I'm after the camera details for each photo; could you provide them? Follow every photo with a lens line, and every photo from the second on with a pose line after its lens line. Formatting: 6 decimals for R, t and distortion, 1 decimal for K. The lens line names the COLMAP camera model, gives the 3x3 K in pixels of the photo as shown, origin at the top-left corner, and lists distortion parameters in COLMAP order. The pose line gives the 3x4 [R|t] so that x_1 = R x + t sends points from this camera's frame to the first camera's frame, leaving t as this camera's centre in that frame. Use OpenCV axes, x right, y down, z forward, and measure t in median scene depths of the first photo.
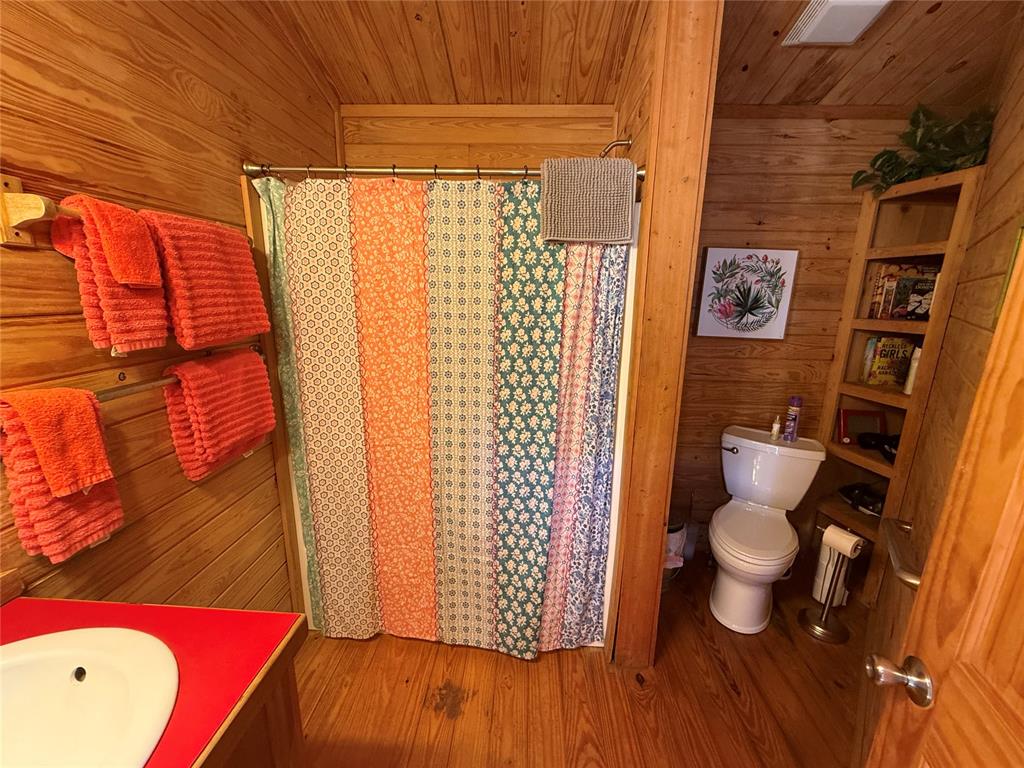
lens RADIAL K [[405.7, 0, 510.9], [0, 405.7, 385.2], [0, 0, 1]] dist [-0.000615, 0.000321]
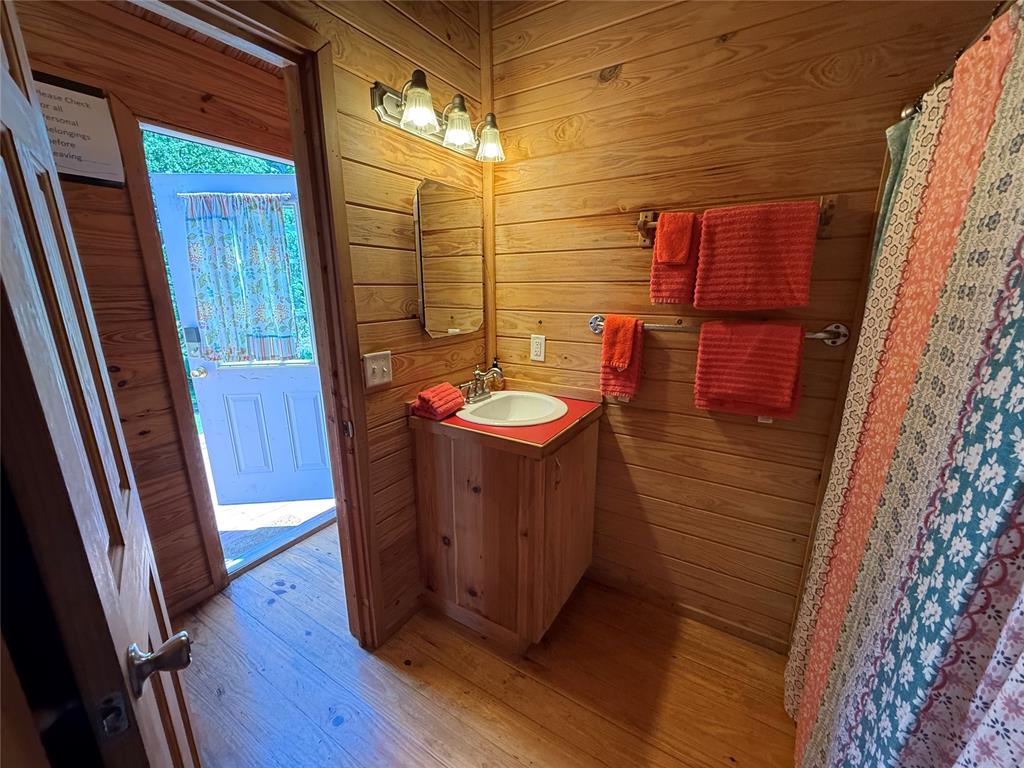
lens RADIAL K [[405.7, 0, 510.8], [0, 405.7, 388.2], [0, 0, 1]] dist [-0.000615, 0.000321]
pose [[-0.479274, 0.194884, -0.855755, 0.691269], [-0.206589, 0.922589, 0.325807, -0.143887], [0.853005, 0.332941, -0.401912, 1.019083]]
